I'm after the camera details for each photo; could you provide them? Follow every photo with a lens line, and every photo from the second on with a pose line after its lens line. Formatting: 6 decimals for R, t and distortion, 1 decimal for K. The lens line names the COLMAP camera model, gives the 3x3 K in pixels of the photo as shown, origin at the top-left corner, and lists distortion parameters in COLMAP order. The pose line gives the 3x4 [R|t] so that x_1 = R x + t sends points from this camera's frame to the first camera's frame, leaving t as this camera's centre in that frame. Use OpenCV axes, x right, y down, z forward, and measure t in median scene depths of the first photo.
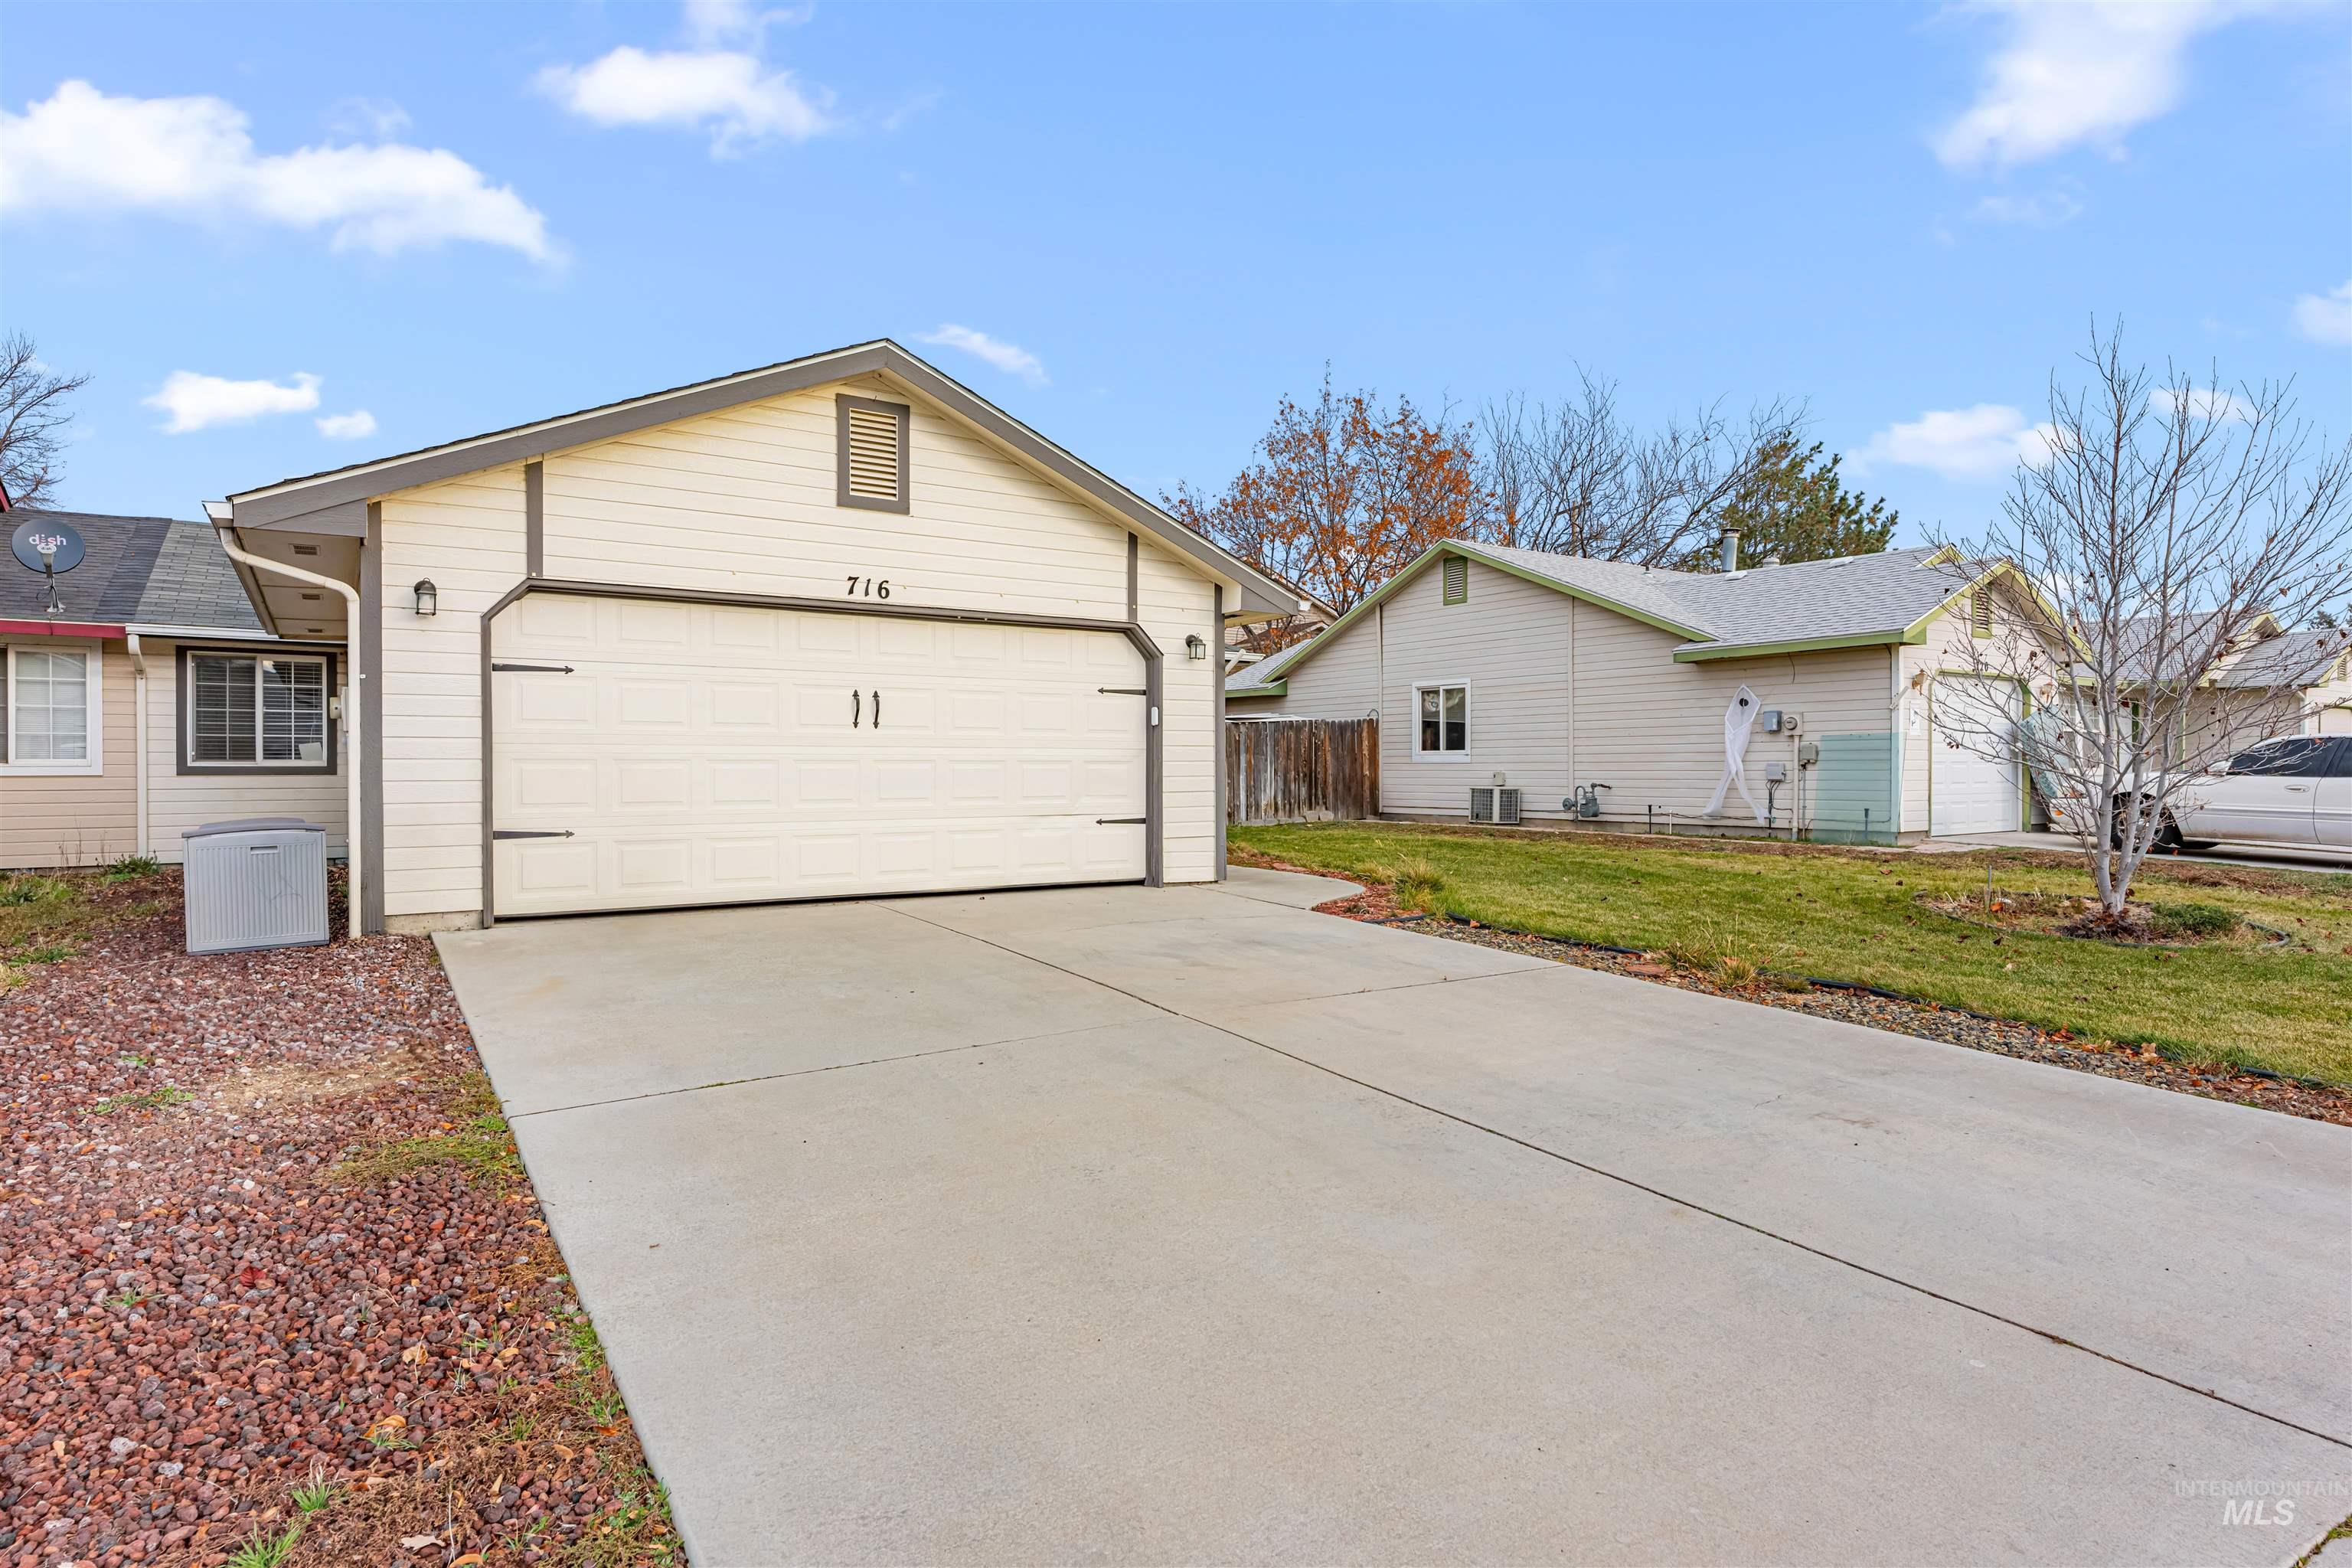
lens RADIAL K [[1266.5, 0, 1174.4], [0, 1266.5, 780.2], [0, 0, 1]] dist [-0.003533, 0.002687]
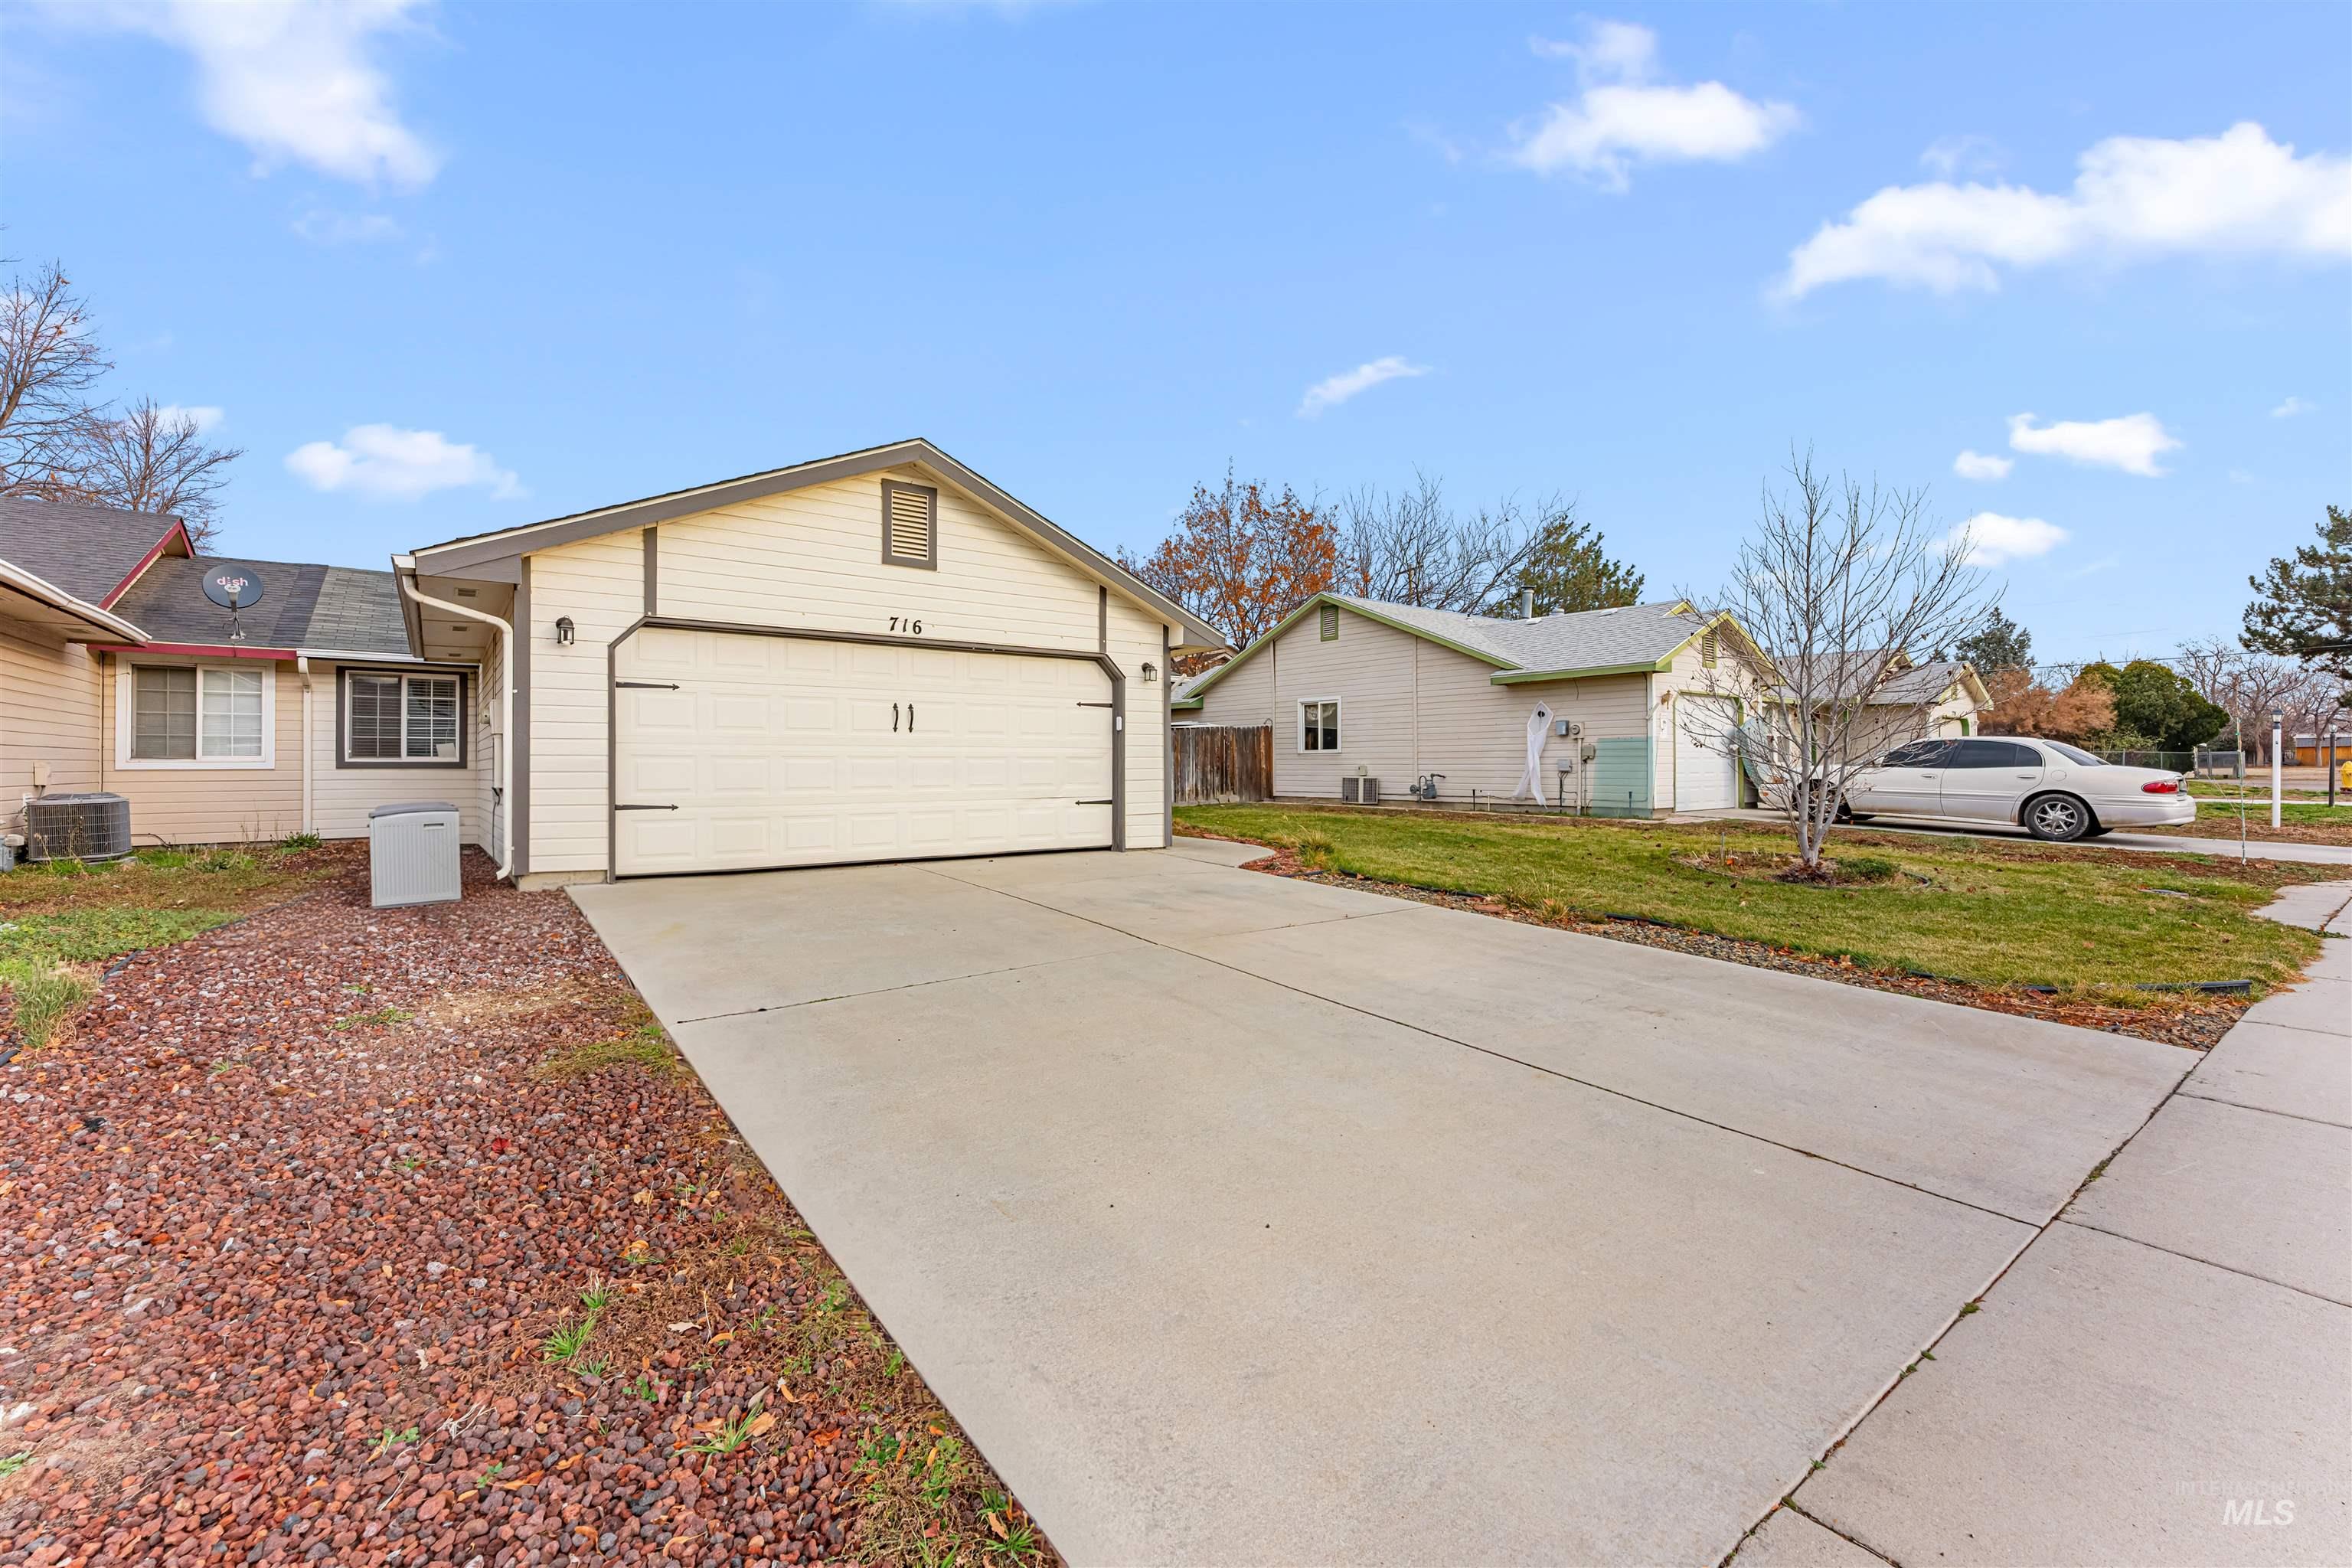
lens RADIAL K [[964.2, 0, 1170.2], [0, 964.2, 759.6], [0, 0, 1]] dist [0.000819, -0.000703]
pose [[0.997866, -0.000640, 0.065287, -0.028453], [0.001517, 0.999909, -0.013385, 0.001231], [-0.065273, 0.013456, 0.997777, -0.016097]]
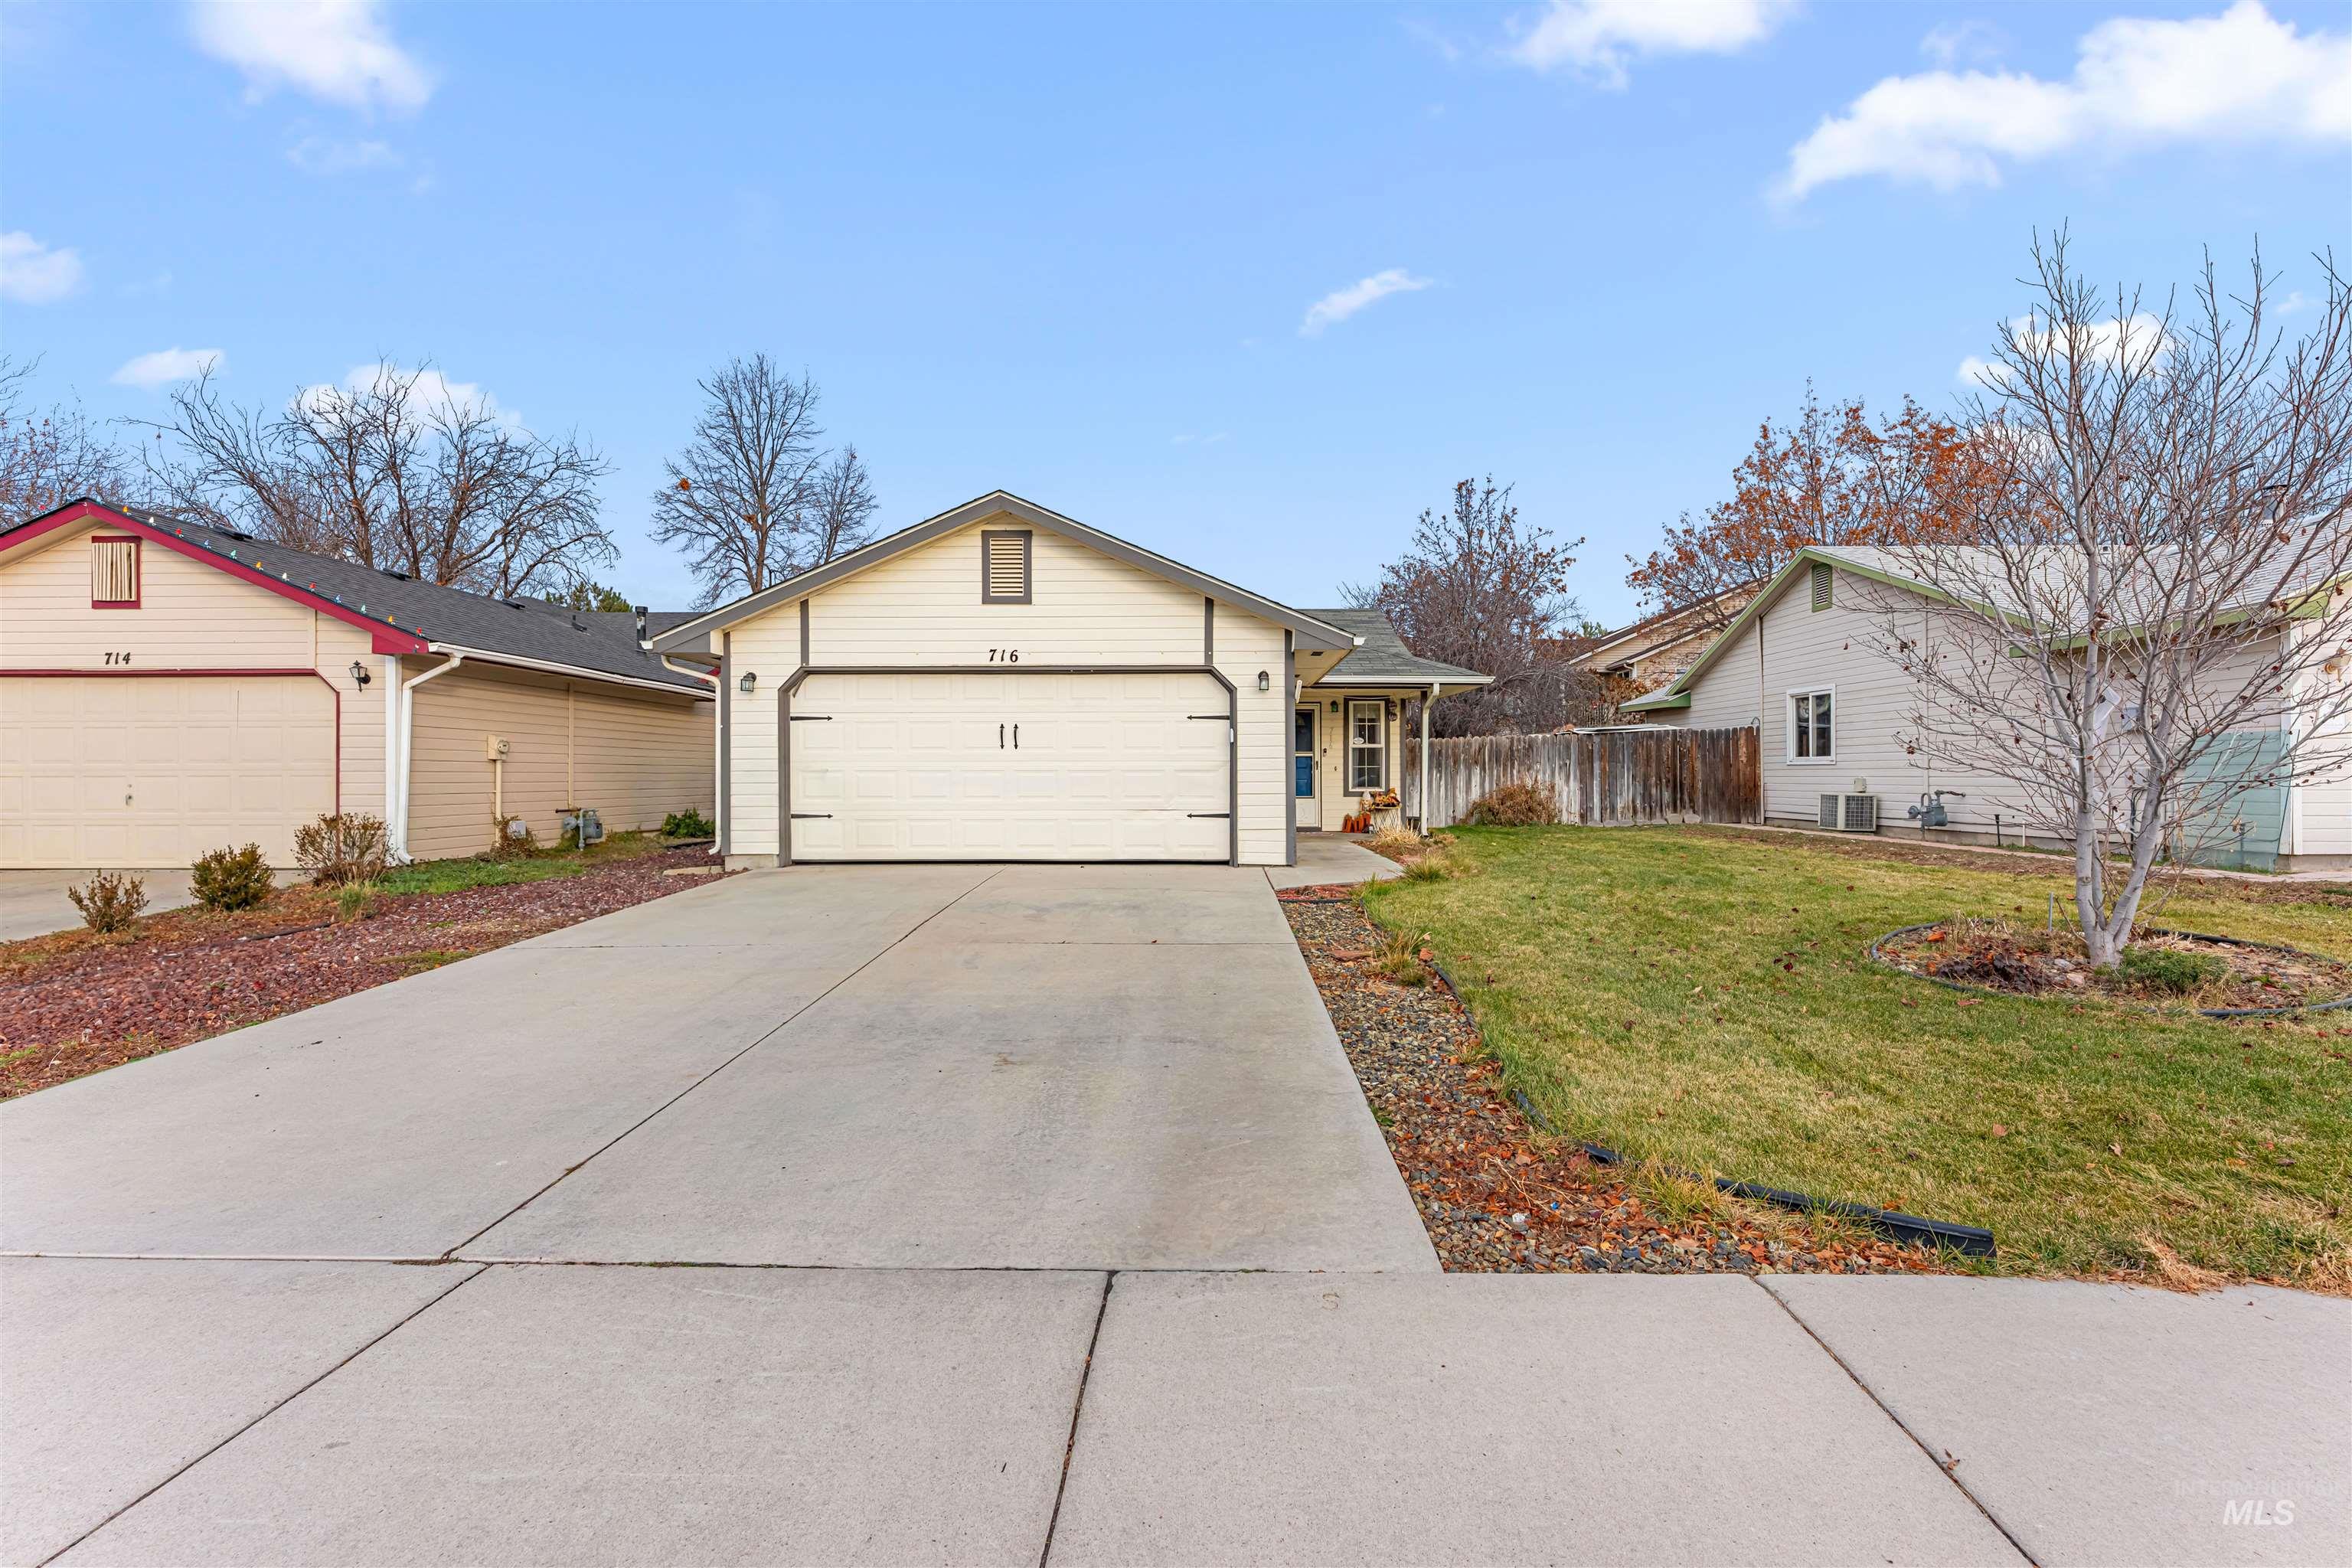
lens RADIAL K [[1006.1, 0, 1181.2], [0, 1006.1, 779.2], [0, 0, 1]] dist [0.001263, 0.000068]
pose [[0.823547, 0.002435, -0.567243, 0.535879], [-0.004470, 0.999988, -0.002197, -0.003324], [0.567231, 0.004345, 0.823548, 0.119251]]
